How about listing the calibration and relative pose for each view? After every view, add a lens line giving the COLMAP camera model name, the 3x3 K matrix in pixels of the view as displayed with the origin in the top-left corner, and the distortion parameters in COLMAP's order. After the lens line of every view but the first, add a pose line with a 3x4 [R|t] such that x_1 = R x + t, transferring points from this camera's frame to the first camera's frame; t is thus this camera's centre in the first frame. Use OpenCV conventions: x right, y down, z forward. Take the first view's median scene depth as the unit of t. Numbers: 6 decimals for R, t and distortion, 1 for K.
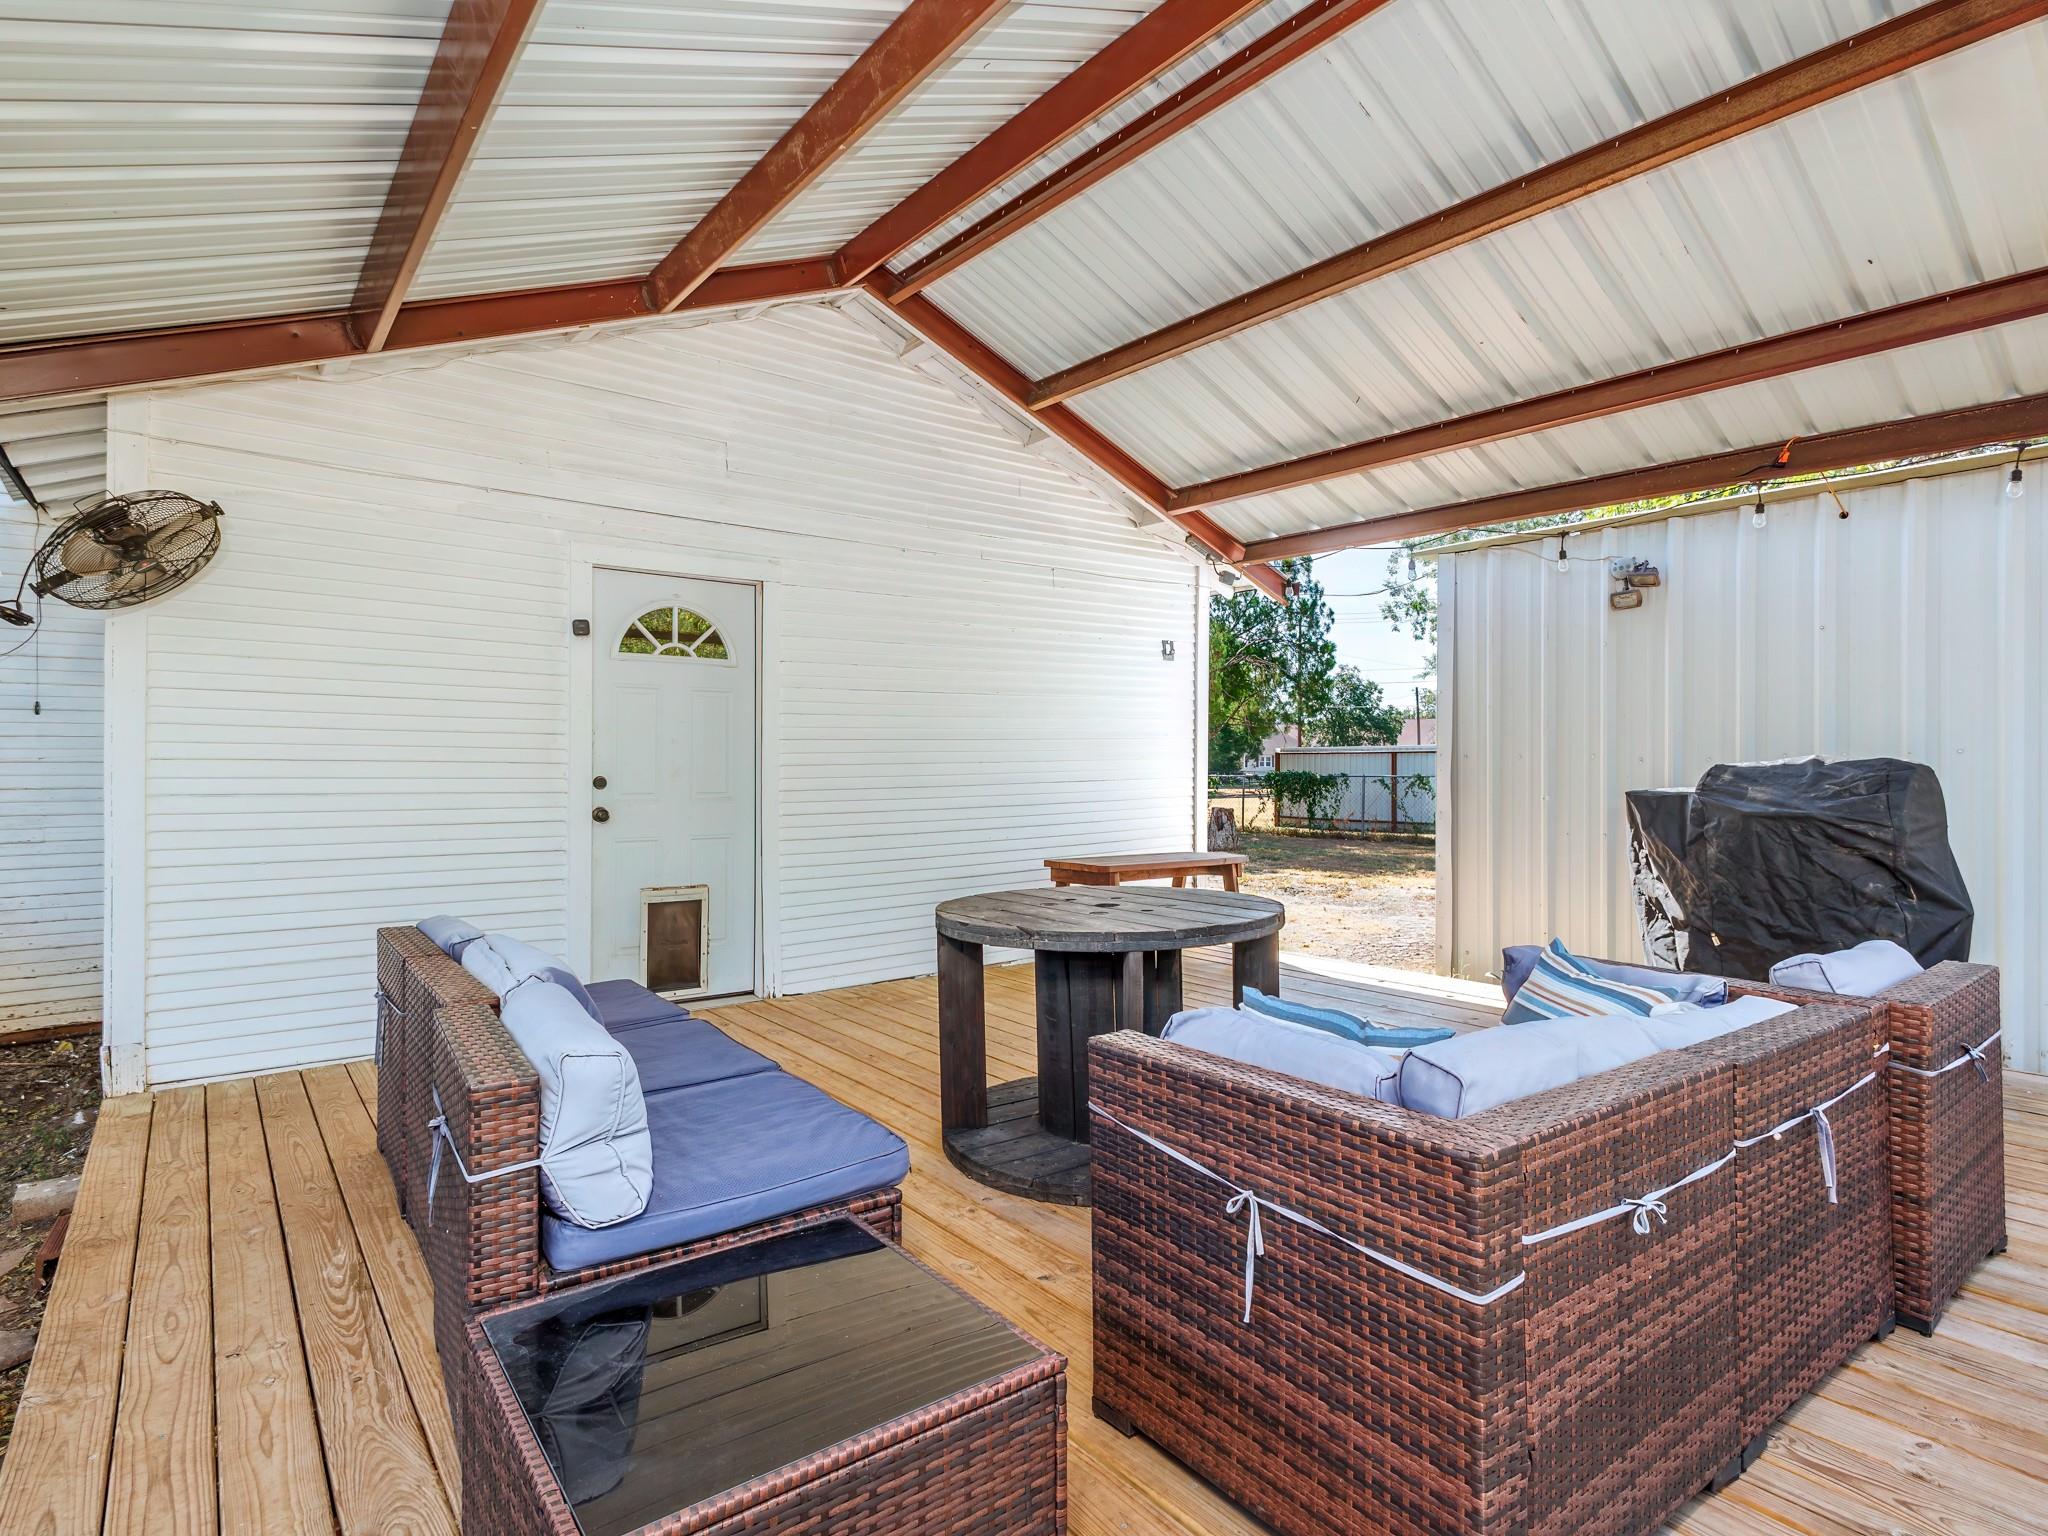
lens RADIAL K [[1061.5, 0, 1024.0], [0, 1061.5, 768.0], [0, 0, 1]] dist [0.000910, -0.000322]
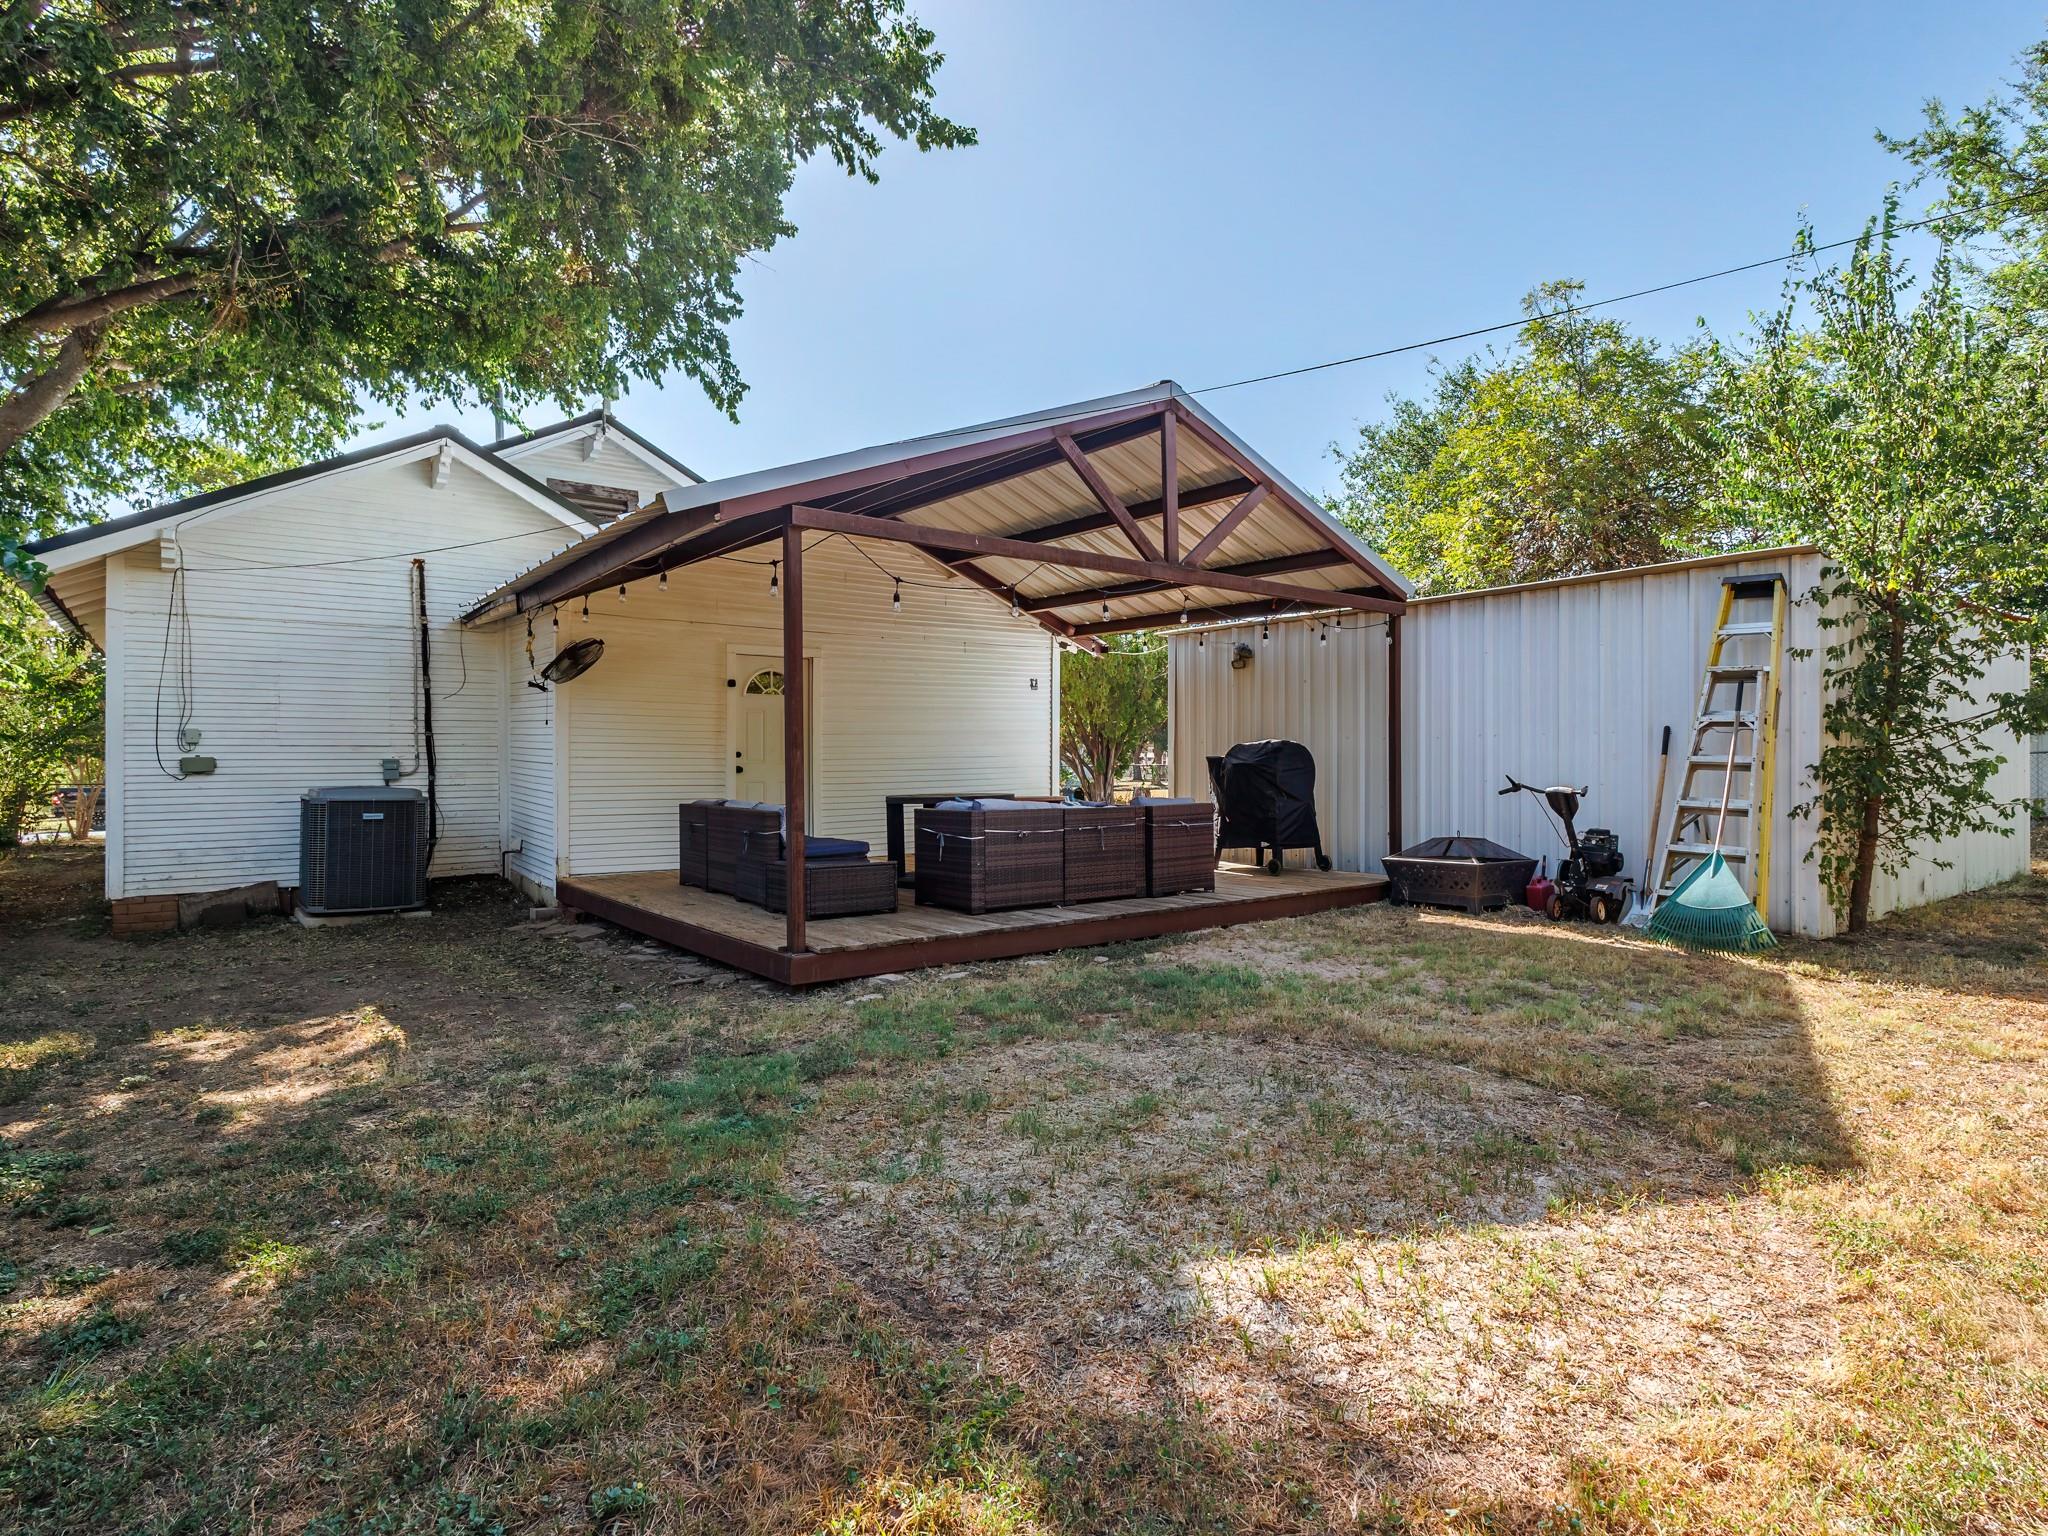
lens RADIAL K [[1061.5, 0, 1024.0], [0, 1061.5, 768.0], [0, 0, 1]] dist [0.000910, -0.000322]
pose [[0.999937, -0.000783, -0.011219, 0.179590], [0.000831, 0.999991, 0.004267, 0.029611], [0.011215, -0.004276, 0.999928, -1.031684]]
